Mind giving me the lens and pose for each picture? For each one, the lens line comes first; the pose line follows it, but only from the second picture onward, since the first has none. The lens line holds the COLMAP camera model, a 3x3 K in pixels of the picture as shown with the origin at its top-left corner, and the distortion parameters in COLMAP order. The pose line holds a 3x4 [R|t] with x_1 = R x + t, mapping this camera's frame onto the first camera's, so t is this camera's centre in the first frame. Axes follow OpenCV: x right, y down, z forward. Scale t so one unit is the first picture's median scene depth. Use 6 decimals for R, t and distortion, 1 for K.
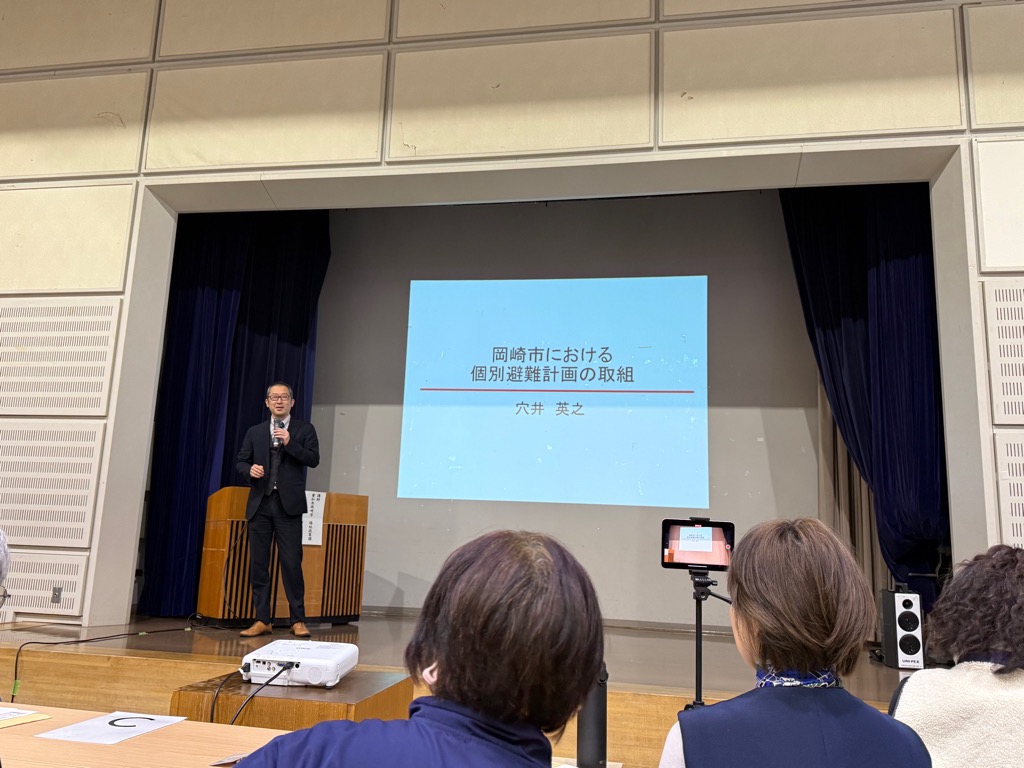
lens RADIAL K [[817.8, 0, 510.7], [0, 817.8, 382.4], [0, 0, 1]] dist [0.009469, -0.008839]
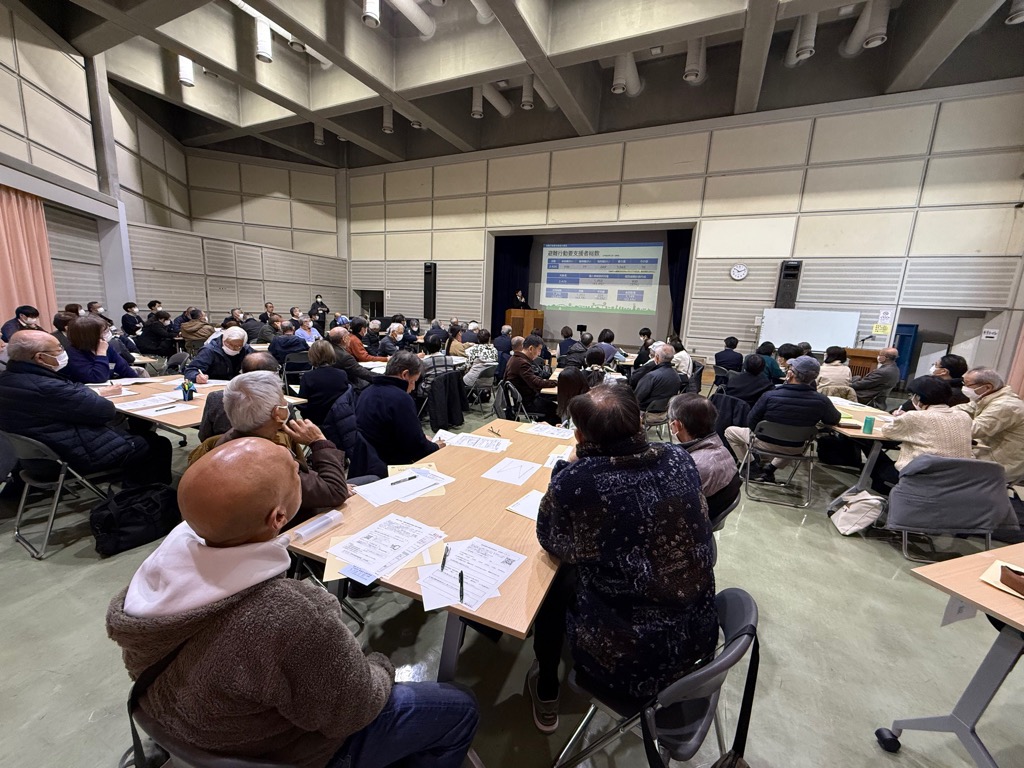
lens RADIAL K [[409.4, 0, 508.8], [0, 409.4, 381.3], [0, 0, 1]] dist [-0.000319, 0.000517]
pose [[0.964307, 0.056230, -0.258746, 0.206138], [0.037689, 0.938095, 0.344323, -0.243566], [0.262090, -0.341785, 0.902492, -1.018033]]
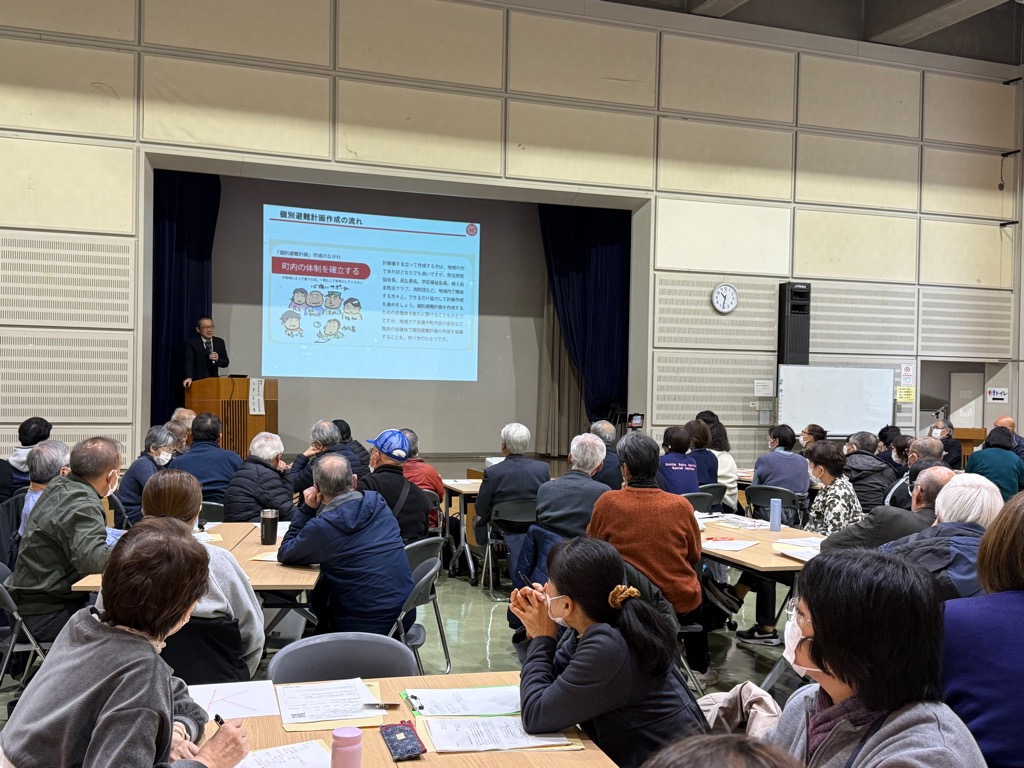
lens RADIAL K [[1037.5, 0, 513.3], [0, 1037.5, 387.4], [0, 0, 1]] dist [0.072996, 0.000000]
pose [[0.853828, -0.023227, 0.520037, -0.856828], [-0.086224, 0.978894, 0.185289, -0.242274], [-0.513364, -0.203045, 0.833804, -0.811222]]
